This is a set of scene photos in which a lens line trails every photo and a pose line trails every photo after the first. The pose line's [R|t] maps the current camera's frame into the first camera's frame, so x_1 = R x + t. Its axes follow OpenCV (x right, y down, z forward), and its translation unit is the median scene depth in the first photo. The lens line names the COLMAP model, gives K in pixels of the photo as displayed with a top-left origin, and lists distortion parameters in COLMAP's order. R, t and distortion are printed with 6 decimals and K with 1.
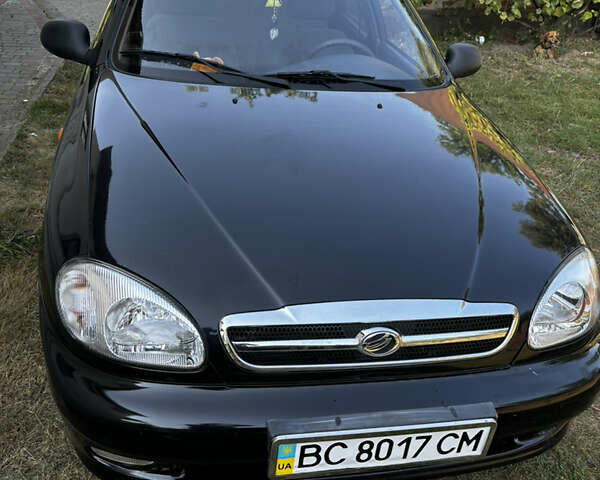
lens RADIAL K [[647.7, 0, 318.8], [0, 647.7, 264.4], [0, 0, 1]] dist [0.013377, 0.000000]
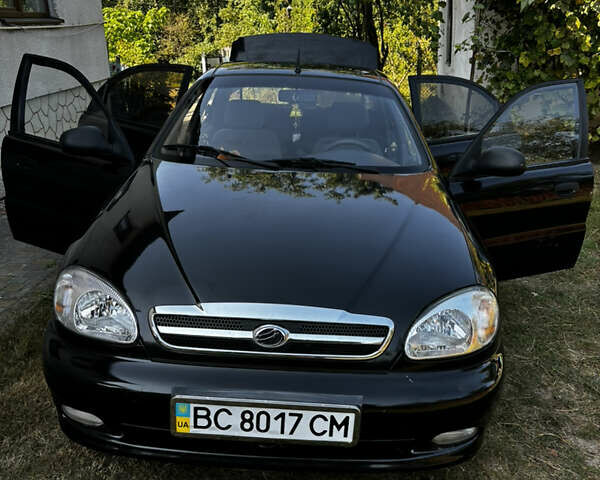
lens RADIAL K [[647.7, 0, 300.1], [0, 647.7, 237.6], [0, 0, 1]] dist [0.013377, 0.000000]
pose [[0.969524, 0.018013, -0.244333, 0.456167], [-0.076222, 0.969977, -0.230943, 0.220417], [0.232837, 0.242529, 0.941789, -0.231835]]
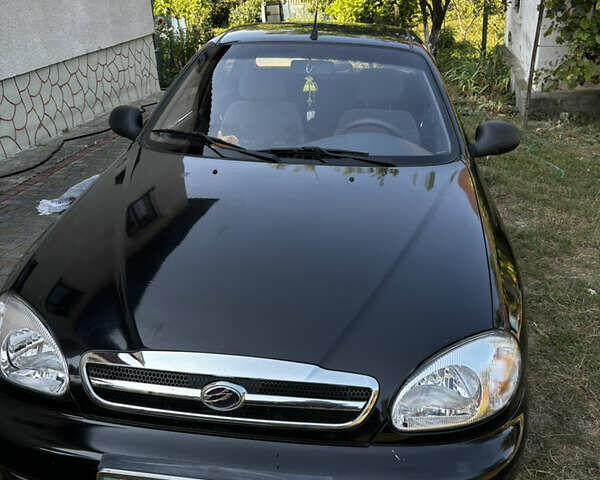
lens RADIAL K [[647.7, 0, 299.0], [0, 647.7, 242.6], [0, 0, 1]] dist [0.013377, 0.000000]
pose [[0.938467, 0.051934, -0.341441, 0.544740], [-0.104387, 0.985044, -0.137085, 0.008081], [0.329215, 0.164291, 0.929853, 0.040168]]
